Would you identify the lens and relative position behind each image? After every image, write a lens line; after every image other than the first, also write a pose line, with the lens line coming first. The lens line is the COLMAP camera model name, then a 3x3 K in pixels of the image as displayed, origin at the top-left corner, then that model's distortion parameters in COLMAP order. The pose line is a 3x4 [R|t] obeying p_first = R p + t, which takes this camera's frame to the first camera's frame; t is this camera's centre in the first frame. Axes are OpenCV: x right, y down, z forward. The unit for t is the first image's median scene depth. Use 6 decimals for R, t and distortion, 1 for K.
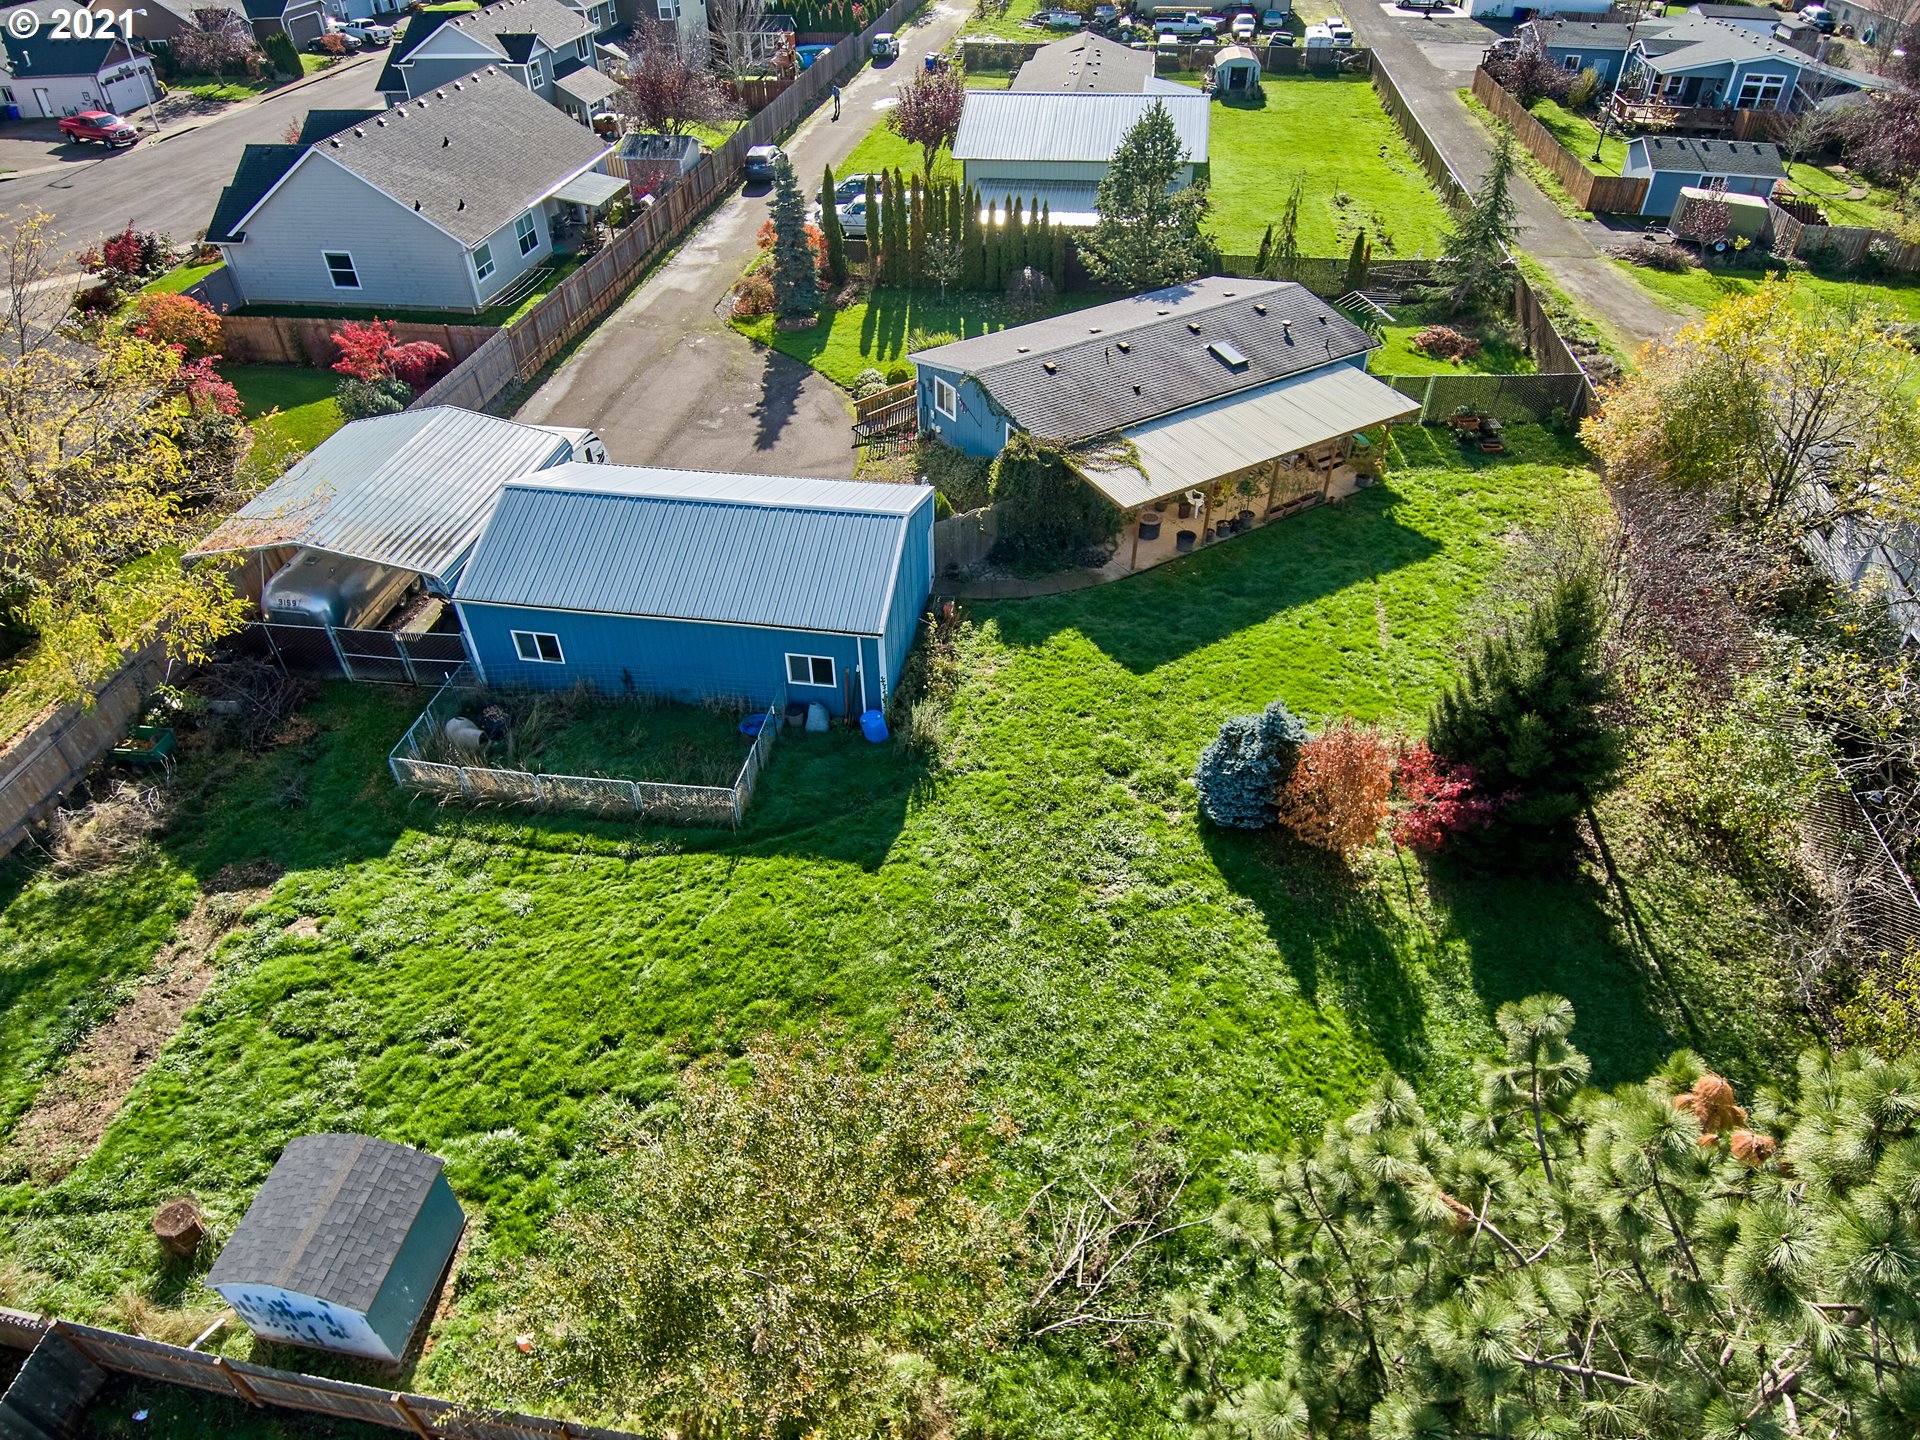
lens RADIAL K [[1139.8, 0, 940.3], [0, 1139.8, 742.4], [0, 0, 1]] dist [0.074431, -0.104801]
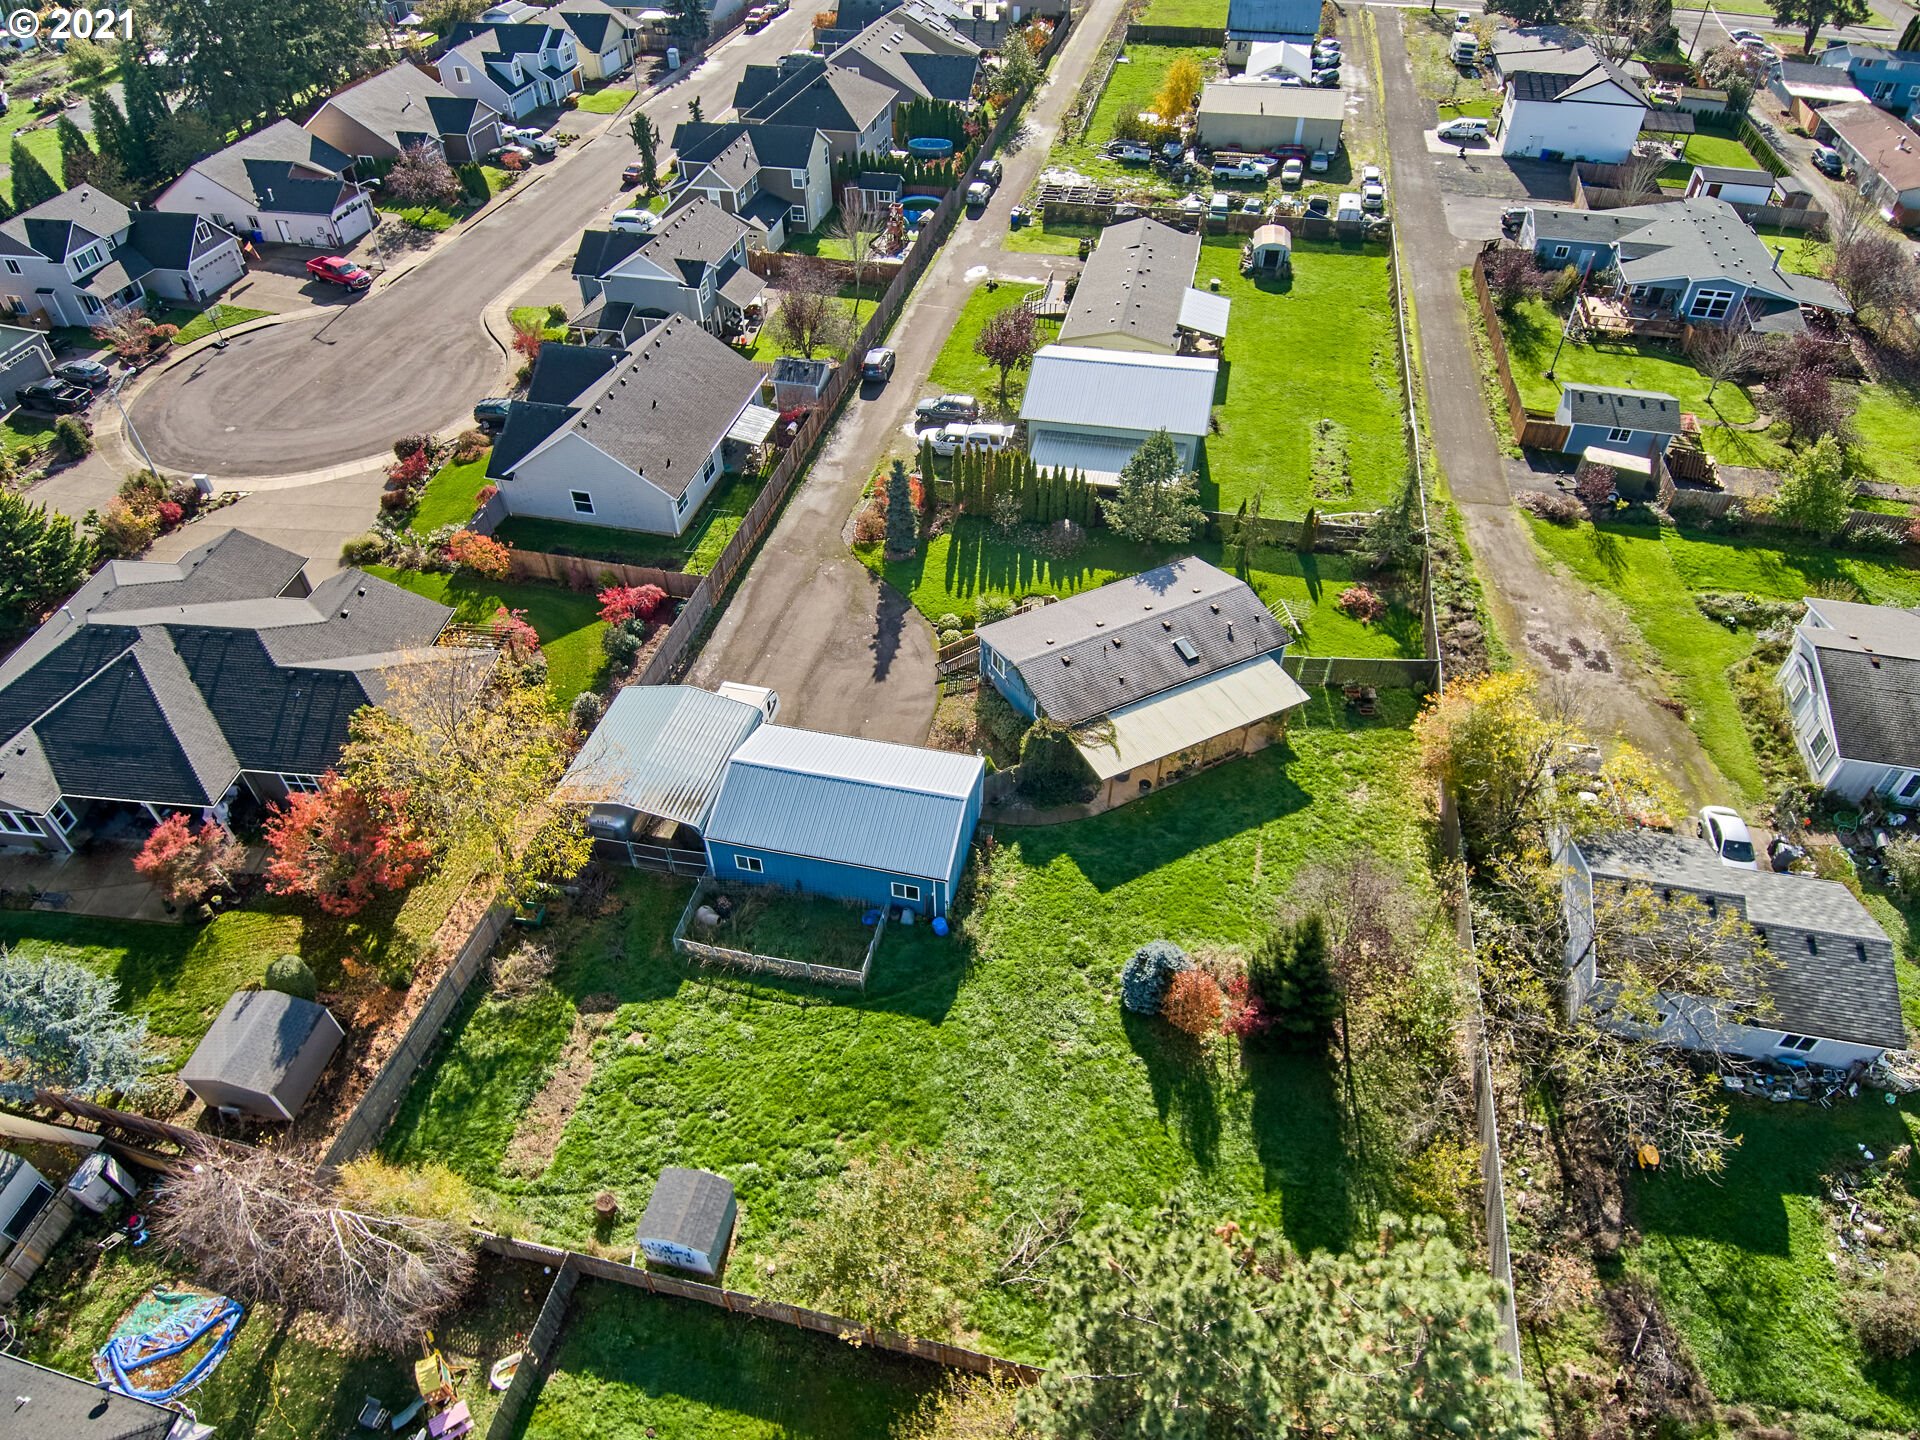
lens RADIAL K [[1144.0, 0, 938.9], [0, 1144.0, 735.0], [0, 0, 1]] dist [0.081650, -0.104929]
pose [[0.997124, 0.052443, -0.054712, 0.020872], [-0.048854, 0.996689, 0.064998, -0.453500], [0.057939, -0.062138, 0.996384, -0.776078]]
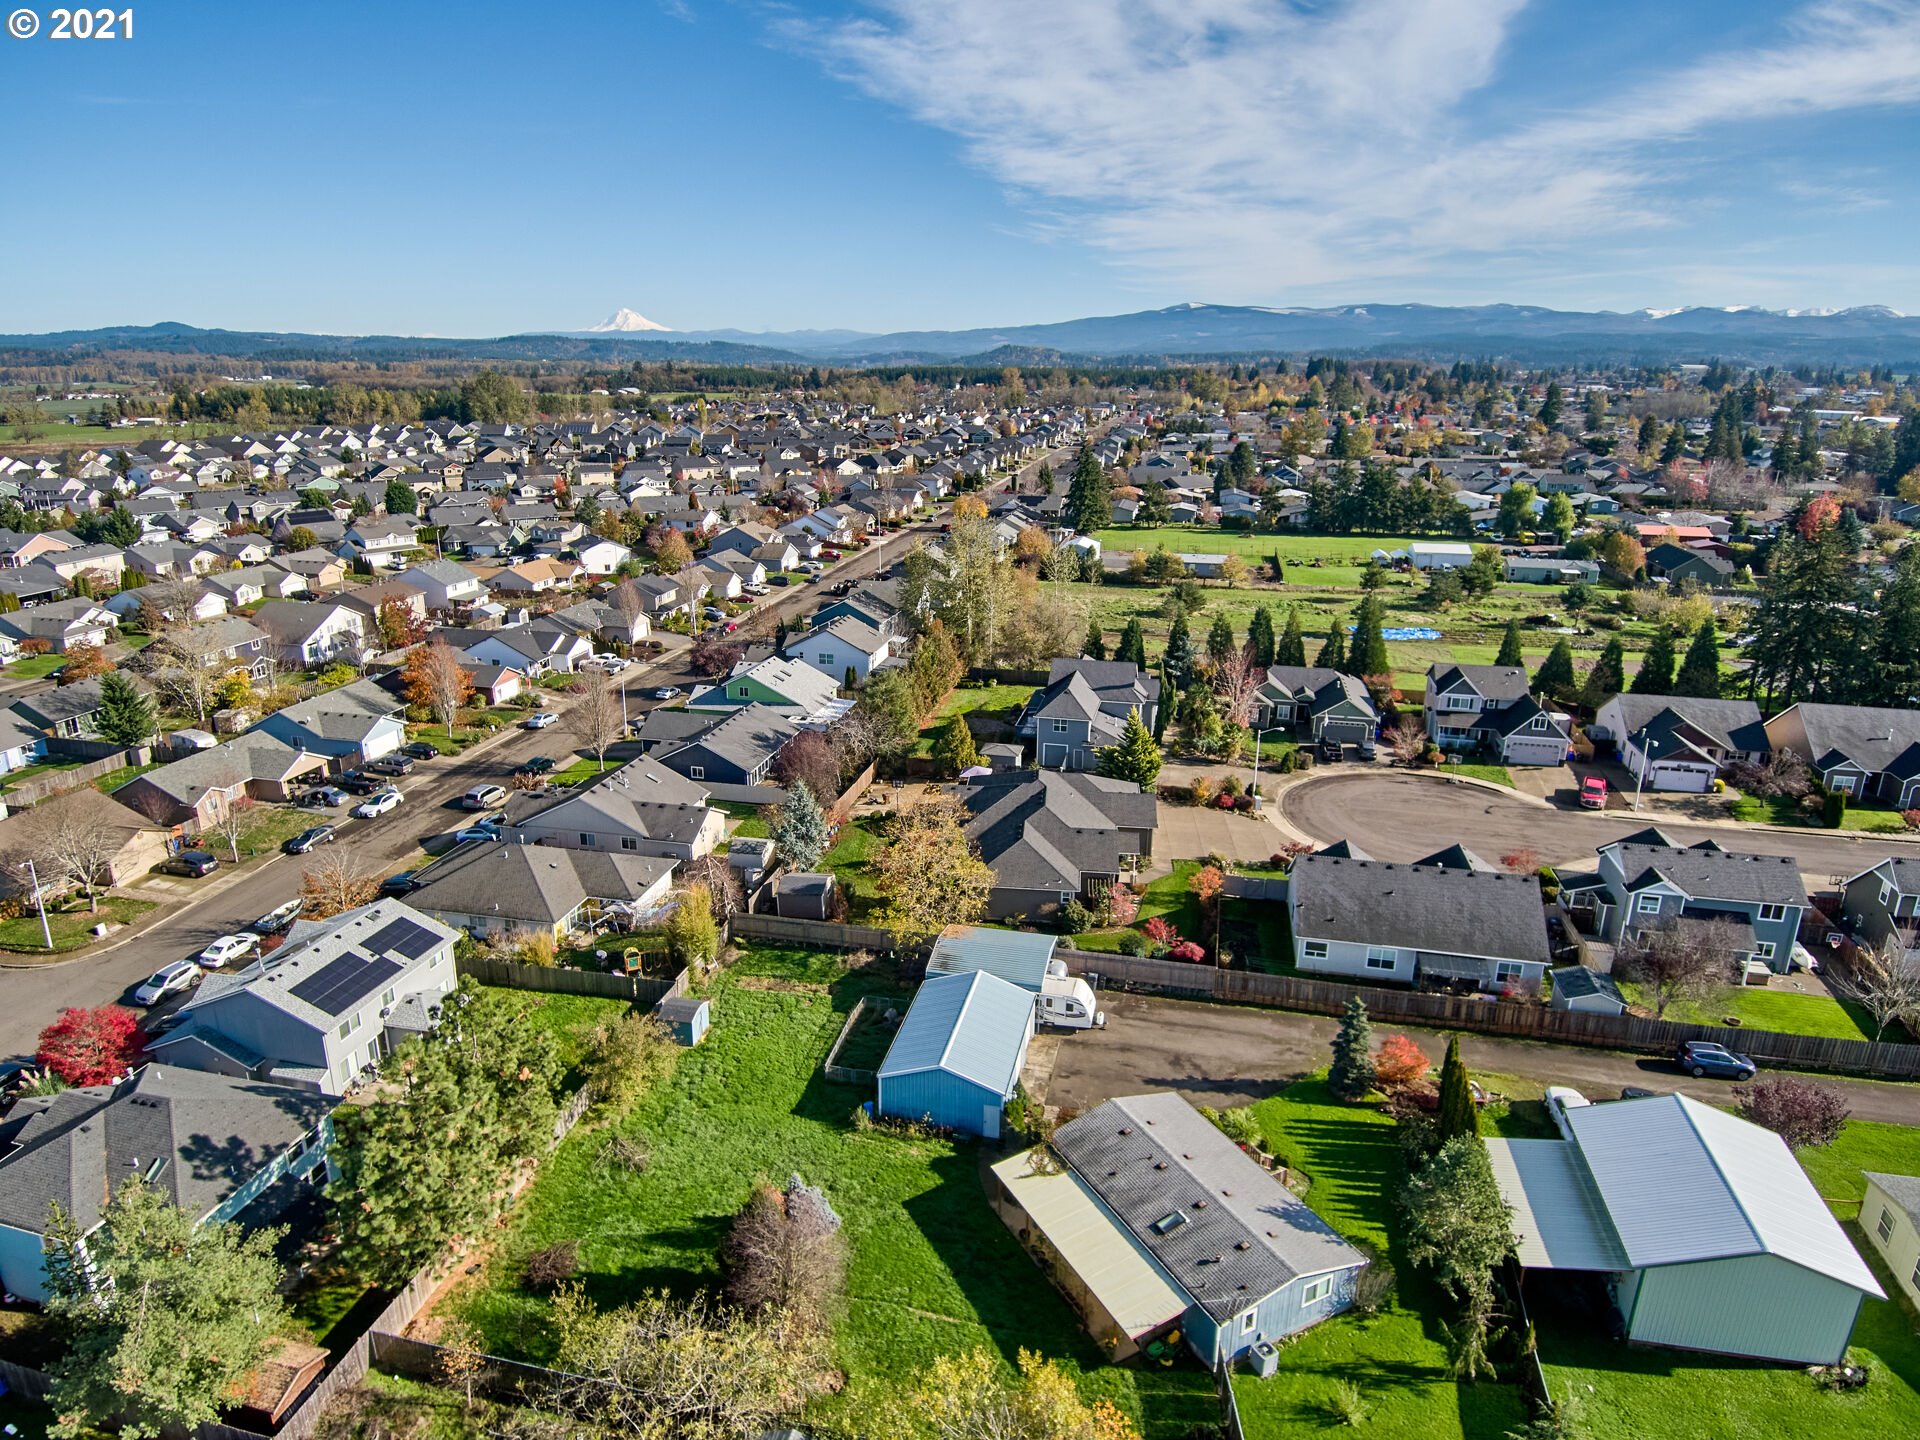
lens RADIAL K [[1144.0, 0, 938.9], [0, 1144.0, 735.0], [0, 0, 1]] dist [0.081650, -0.104929]
pose [[-0.076146, 0.319617, -0.944482, 2.087255], [-0.646366, 0.705427, 0.290831, -1.452062], [0.759218, 0.632627, 0.152875, 0.287080]]
